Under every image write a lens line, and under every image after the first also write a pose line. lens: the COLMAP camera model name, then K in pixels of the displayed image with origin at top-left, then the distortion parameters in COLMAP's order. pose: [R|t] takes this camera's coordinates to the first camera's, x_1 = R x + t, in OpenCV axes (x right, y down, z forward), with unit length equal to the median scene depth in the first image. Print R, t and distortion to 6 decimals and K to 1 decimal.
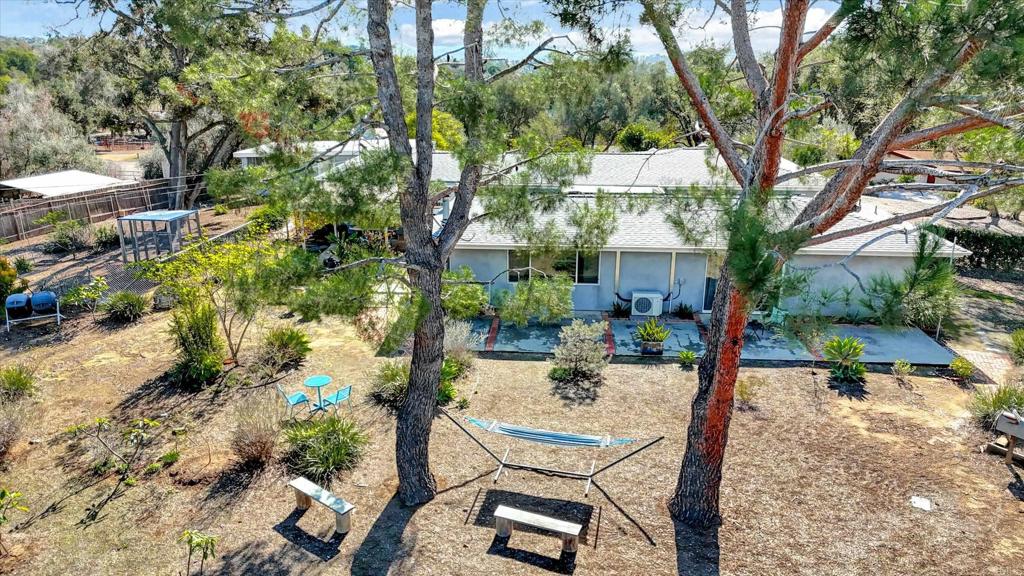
lens RADIAL K [[749.6, 0, 512.0], [0, 749.6, 288.0], [0, 0, 1]] dist [0.080023, -0.080755]
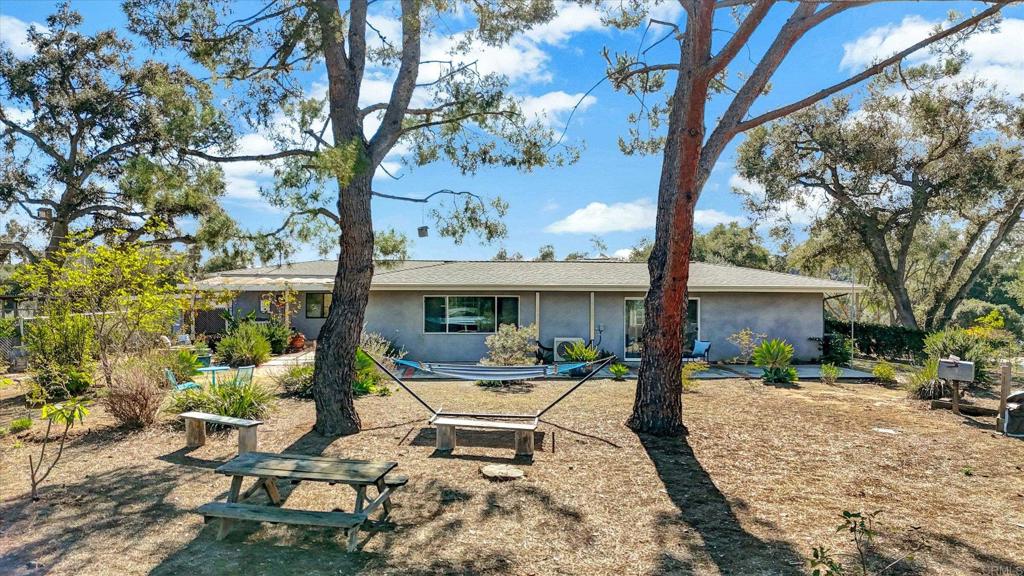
lens RADIAL K [[749.6, 0, 512.0], [0, 749.6, 288.0], [0, 0, 1]] dist [0.080023, -0.080755]
pose [[0.989429, 0.000625, 0.145013, -0.056199], [0.042049, 0.955791, -0.291026, 0.379781], [-0.138784, 0.294048, 0.945661, 0.129772]]
